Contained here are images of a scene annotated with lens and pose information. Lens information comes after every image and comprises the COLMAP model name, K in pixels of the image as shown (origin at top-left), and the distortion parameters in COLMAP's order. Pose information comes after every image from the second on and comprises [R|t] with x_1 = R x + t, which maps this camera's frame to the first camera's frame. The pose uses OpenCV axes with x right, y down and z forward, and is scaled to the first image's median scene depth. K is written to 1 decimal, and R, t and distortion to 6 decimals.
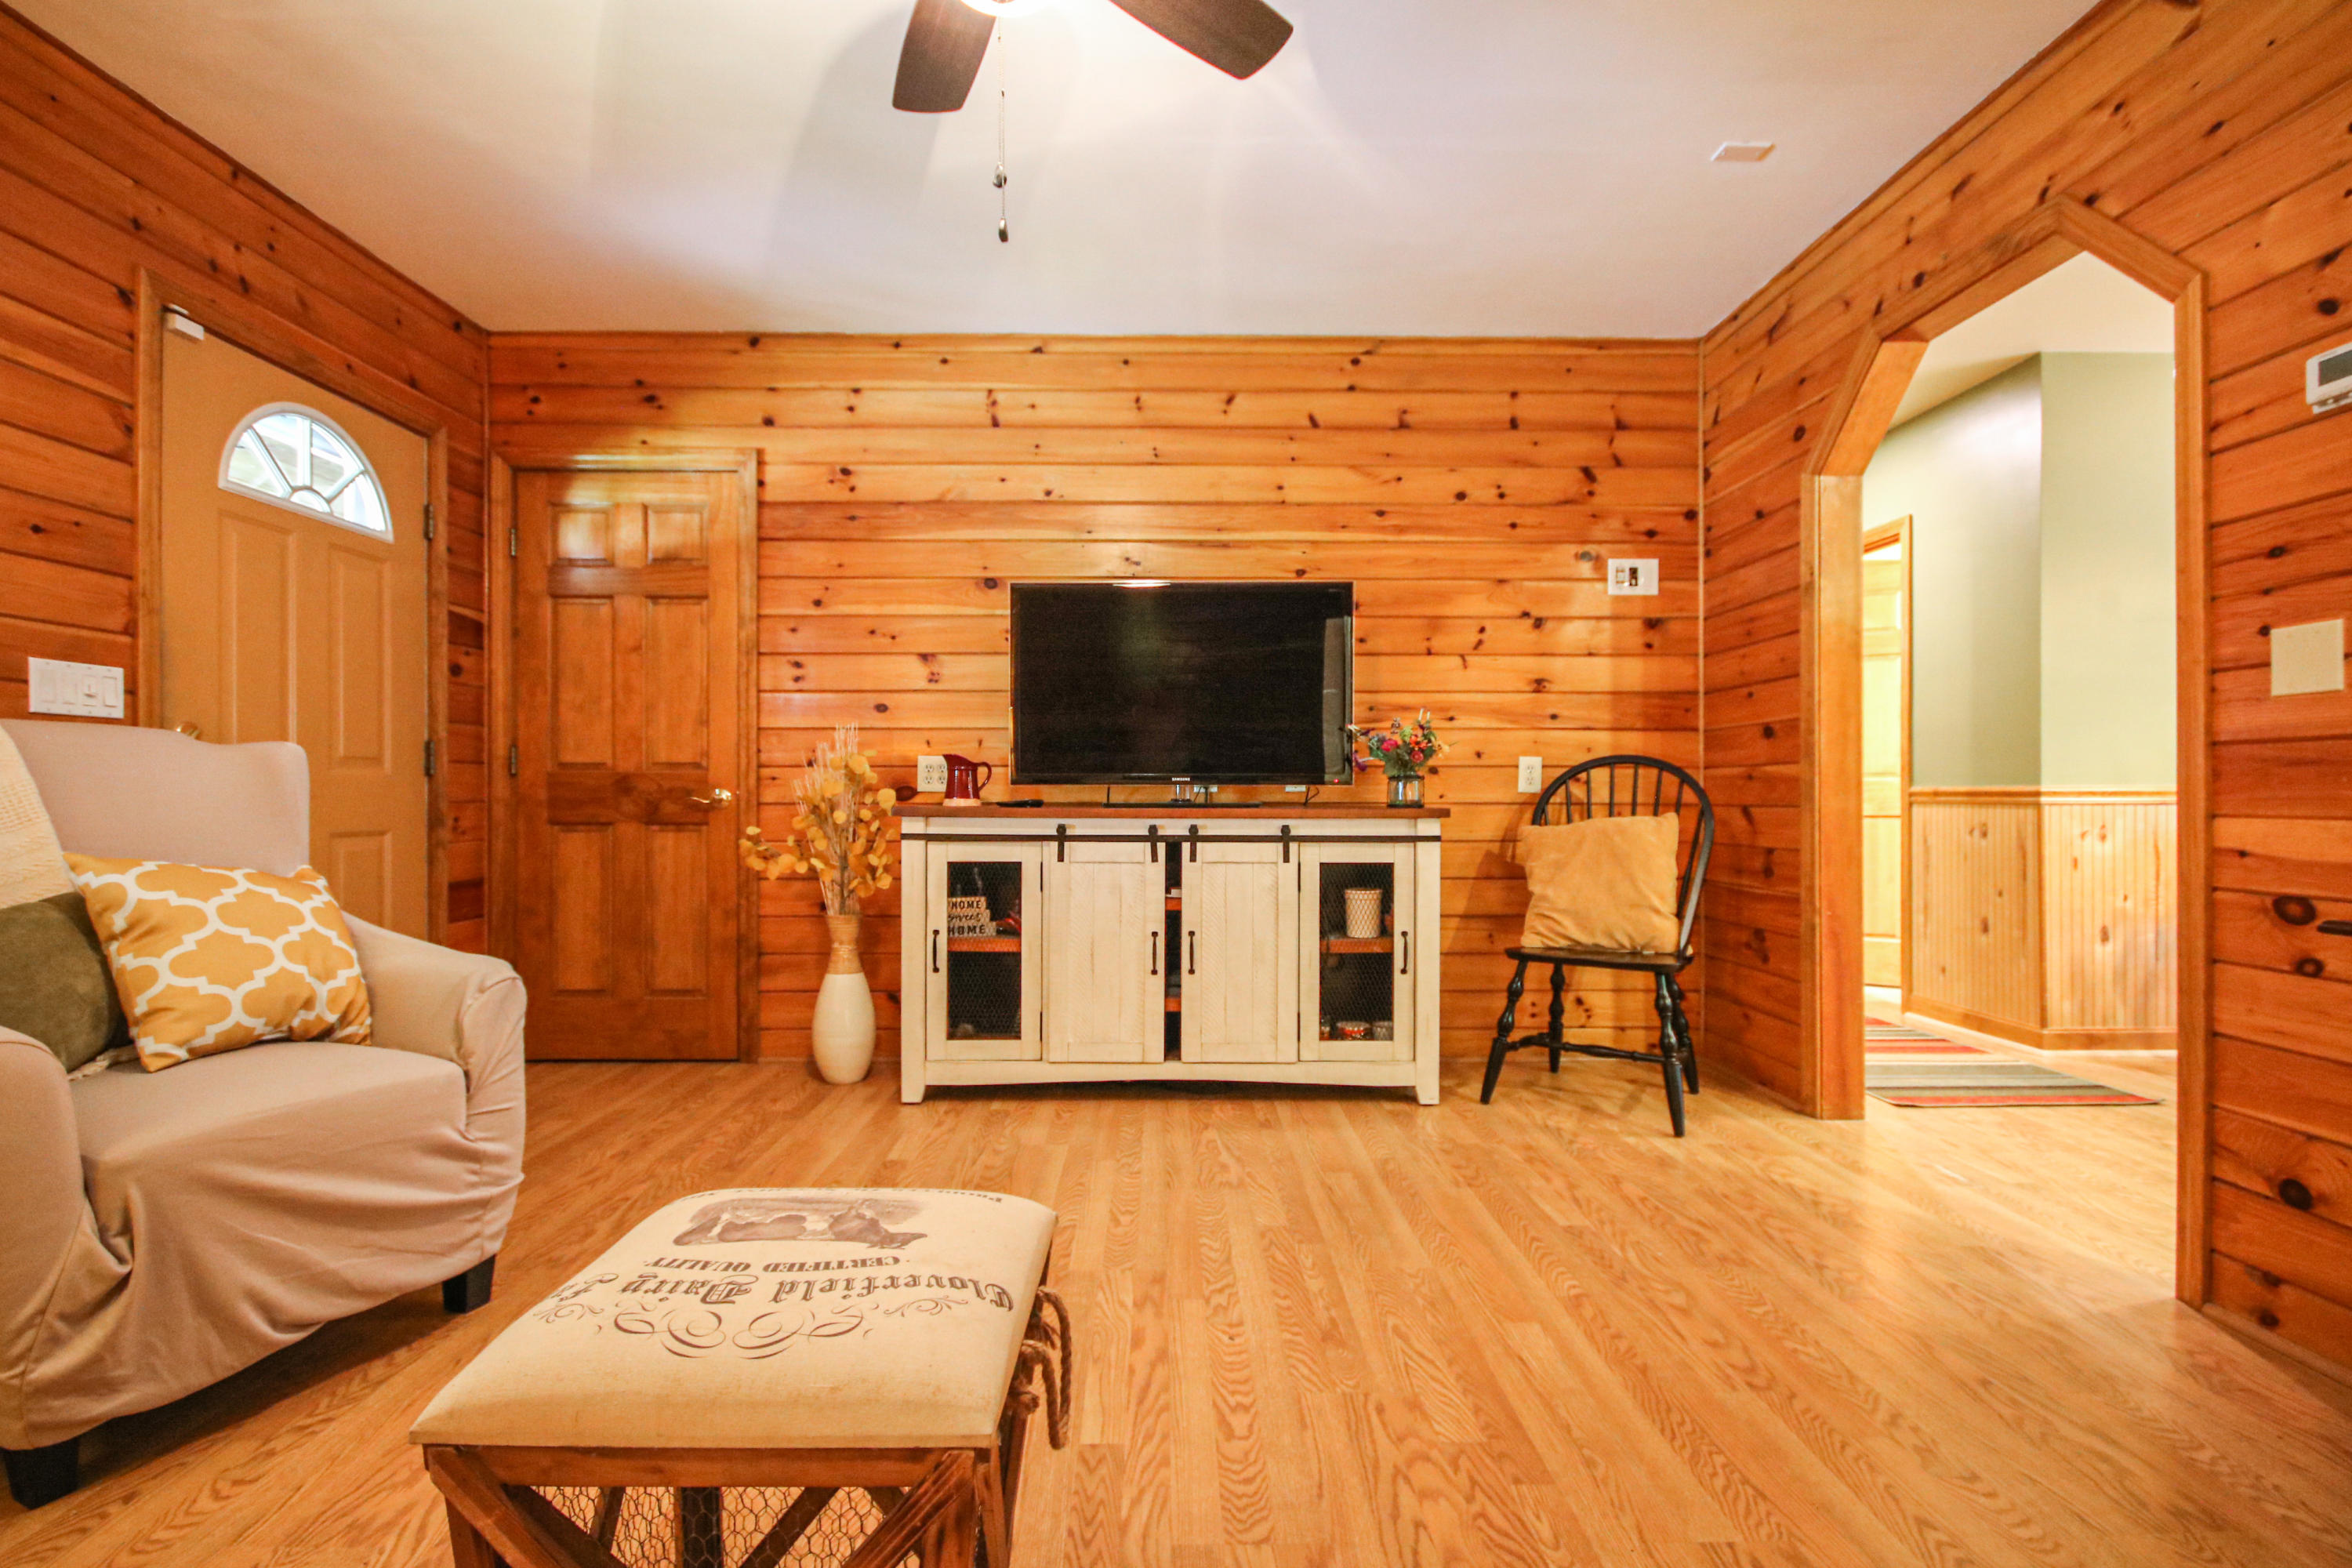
lens RADIAL K [[1097.4, 0, 1169.3], [0, 1097.4, 796.7], [0, 0, 1]] dist [-0.000749, -0.000317]
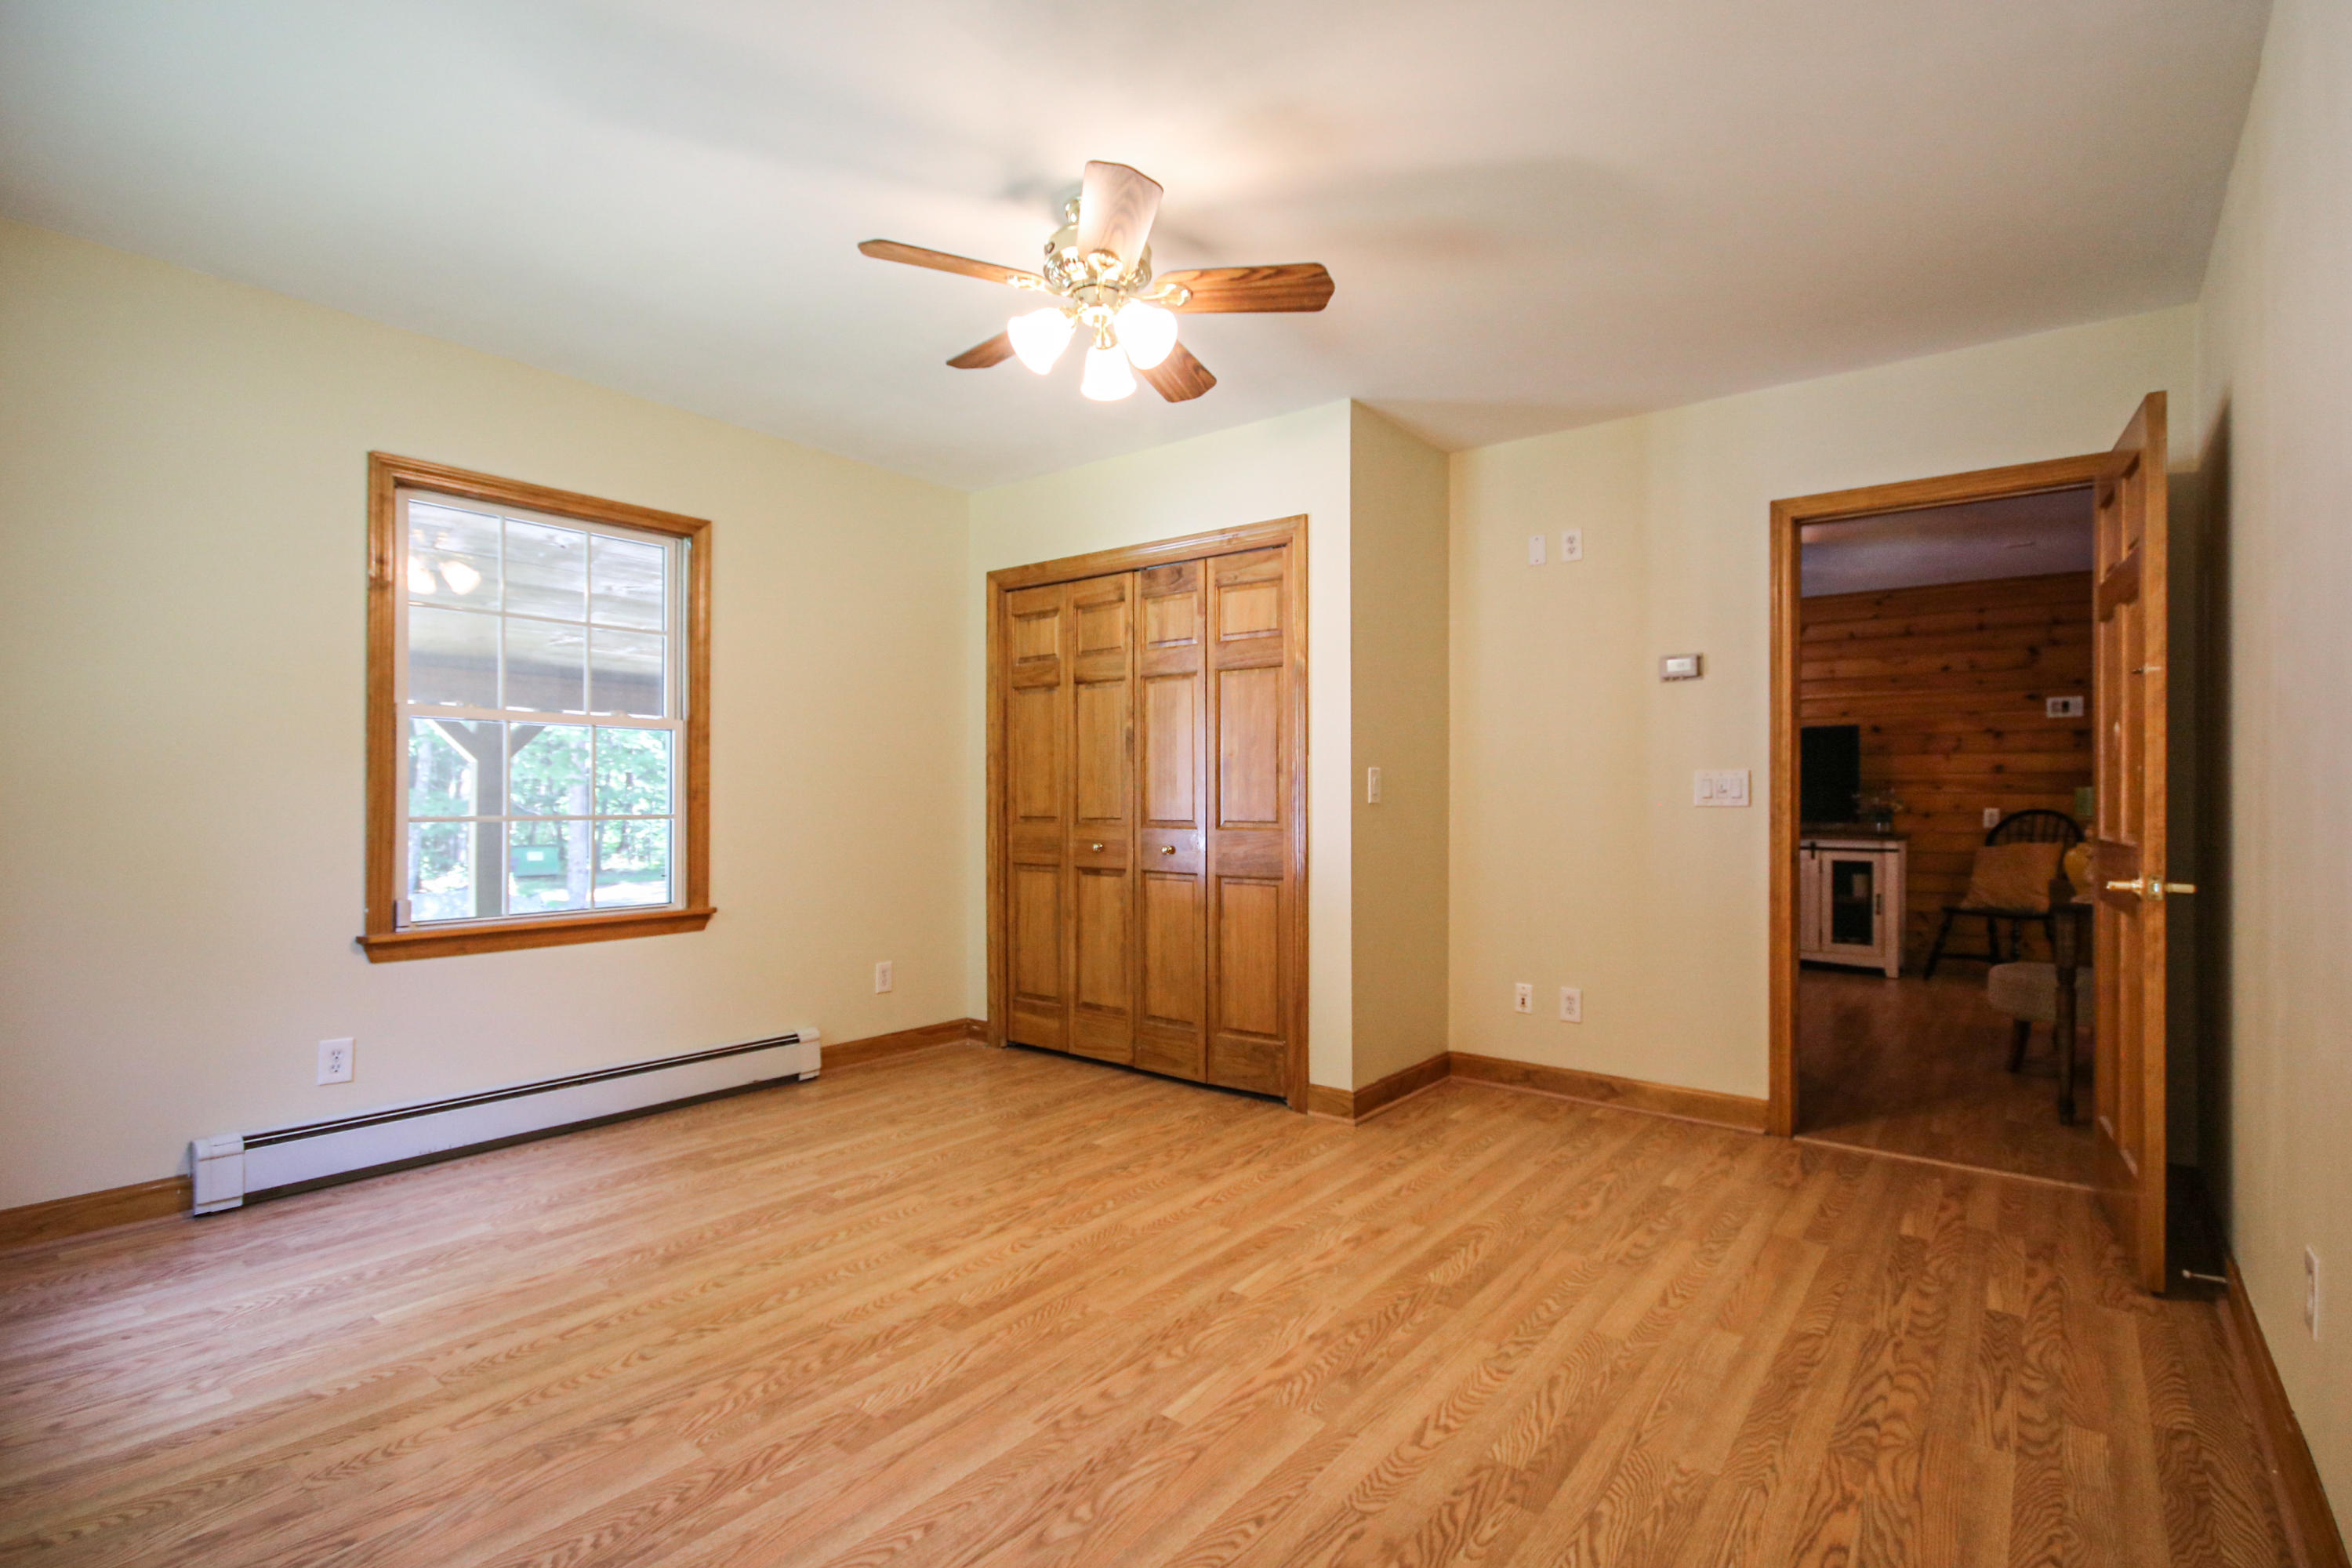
lens RADIAL K [[1097.4, 0, 1165.6], [0, 1097.4, 798.3], [0, 0, 1]] dist [-0.000749, -0.000317]
pose [[0.780271, 0.002477, -0.625436, 0.398689], [-0.001644, 0.999997, 0.001910, -0.054745], [0.625439, -0.000462, 0.780273, -1.287027]]
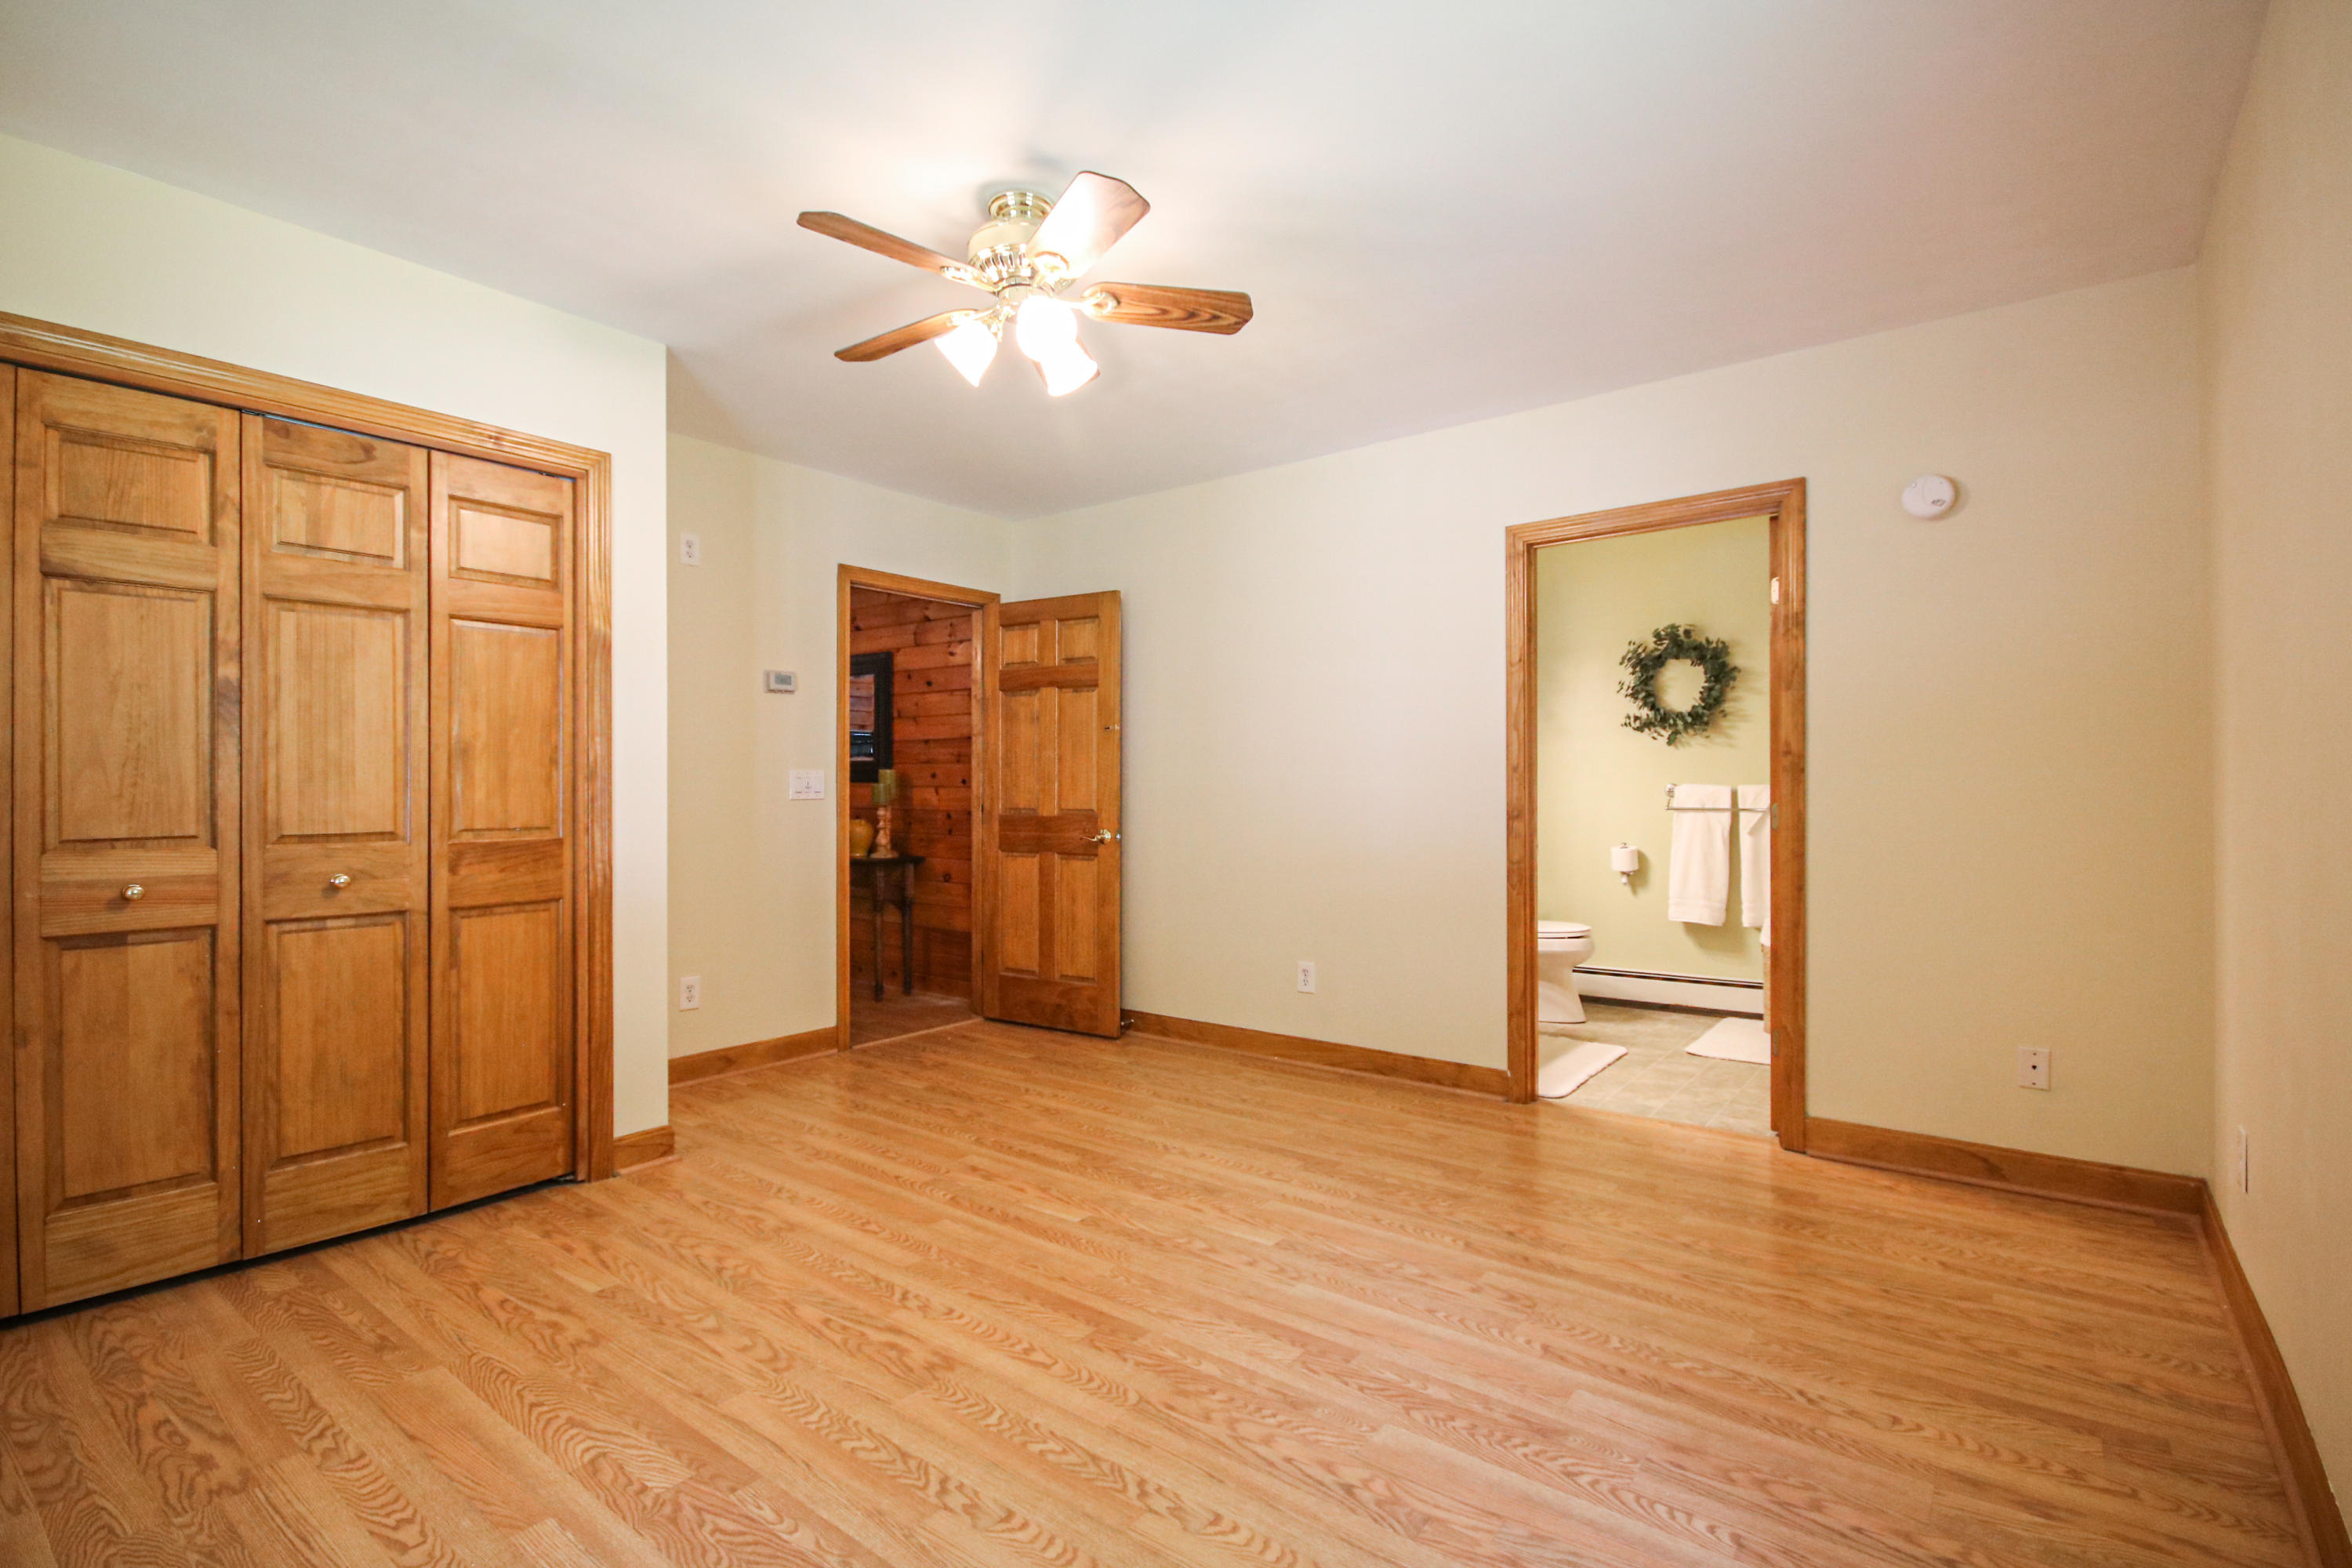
lens RADIAL K [[1097.4, 0, 1178.1], [0, 1097.4, 786.1], [0, 0, 1]] dist [-0.000749, -0.000317]
pose [[0.614409, -0.000487, 0.788987, -1.543640], [-0.001096, 0.999998, 0.001471, -0.071723], [-0.788987, -0.001768, 0.614408, -1.260791]]
